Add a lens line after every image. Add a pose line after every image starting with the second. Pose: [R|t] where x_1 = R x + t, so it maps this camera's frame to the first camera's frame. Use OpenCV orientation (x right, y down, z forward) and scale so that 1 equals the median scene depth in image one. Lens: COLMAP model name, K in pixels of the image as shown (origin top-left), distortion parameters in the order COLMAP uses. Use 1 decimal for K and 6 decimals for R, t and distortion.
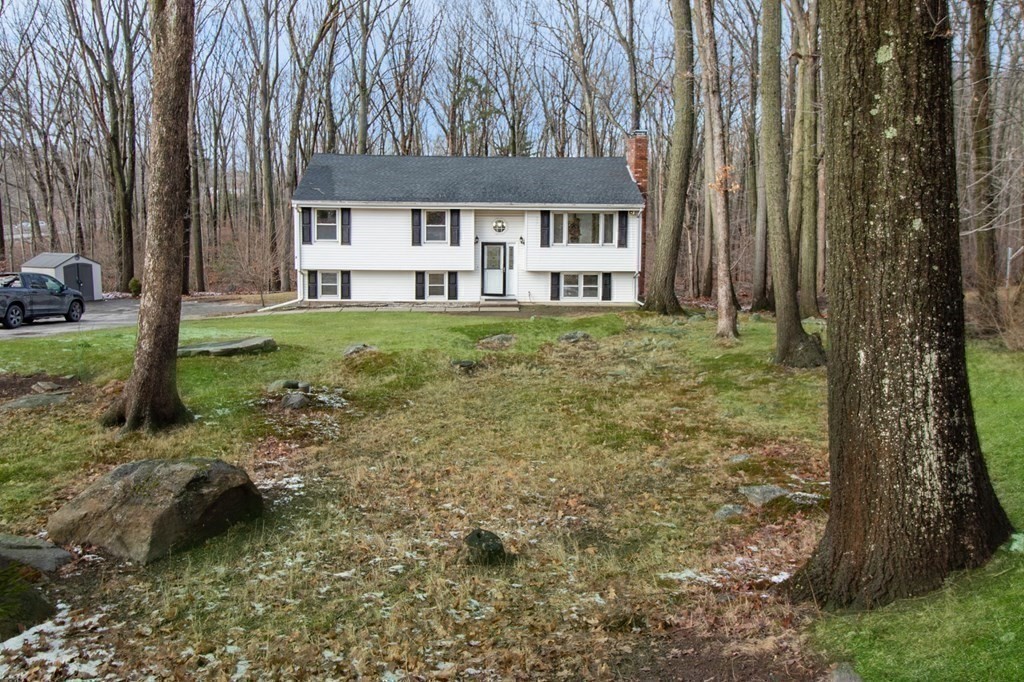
lens RADIAL K [[815.6, 0, 512.1], [0, 815.6, 369.7], [0, 0, 1]] dist [0.000545, -0.000432]
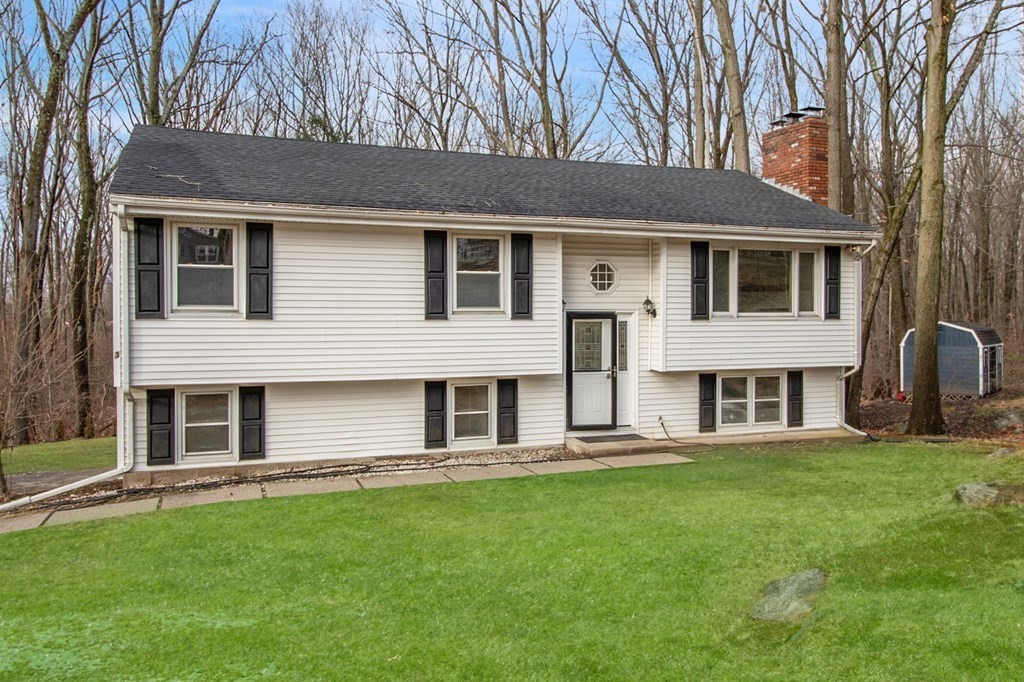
lens RADIAL K [[815.6, 0, 512.1], [0, 815.6, 369.7], [0, 0, 1]] dist [0.000545, -0.000432]
pose [[0.957012, -0.029831, 0.288510, -0.195173], [0.063533, 0.992101, -0.108166, -0.078801], [-0.283004, 0.121846, 0.951348, 0.589431]]
